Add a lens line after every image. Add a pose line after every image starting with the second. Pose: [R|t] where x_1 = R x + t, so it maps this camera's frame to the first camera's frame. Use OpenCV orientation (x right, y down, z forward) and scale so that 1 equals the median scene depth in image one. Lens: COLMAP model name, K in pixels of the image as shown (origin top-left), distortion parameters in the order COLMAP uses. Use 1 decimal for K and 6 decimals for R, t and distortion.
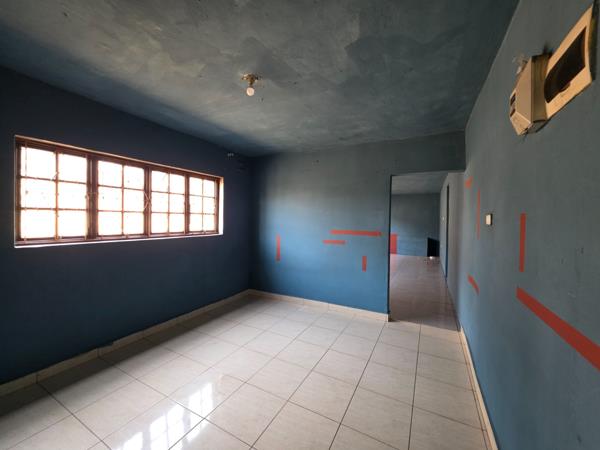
lens RADIAL K [[241.0, 0, 300.9], [0, 241.0, 223.0], [0, 0, 1]] dist [0.000851, -0.000197]
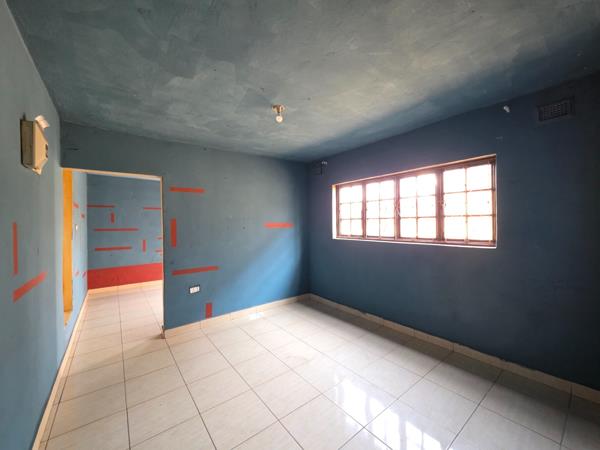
lens RADIAL K [[241.0, 0, 300.9], [0, 241.0, 223.0], [0, 0, 1]] dist [0.000851, -0.000197]
pose [[-0.403328, -0.007267, -0.915026, 0.583249], [-0.005140, 0.999971, -0.005676, -0.013574], [0.915041, 0.002414, -0.403354, 1.098557]]
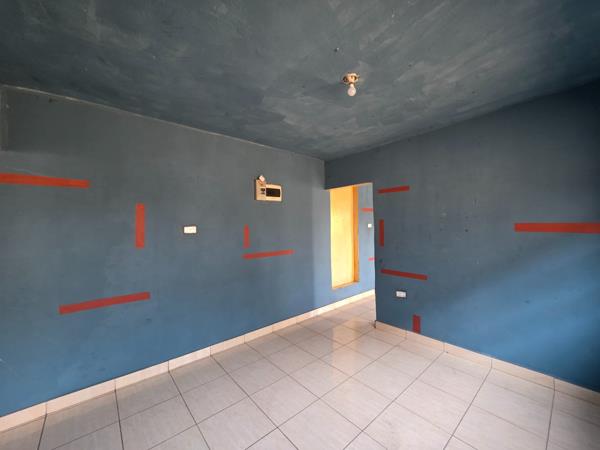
lens RADIAL K [[241.0, 0, 300.9], [0, 241.0, 223.0], [0, 0, 1]] dist [0.000851, -0.000197]
pose [[-0.932651, 0.007565, 0.360702, -0.246454], [0.013955, 0.999788, 0.015114, -0.043111], [-0.360511, 0.019129, -0.932559, 1.343745]]
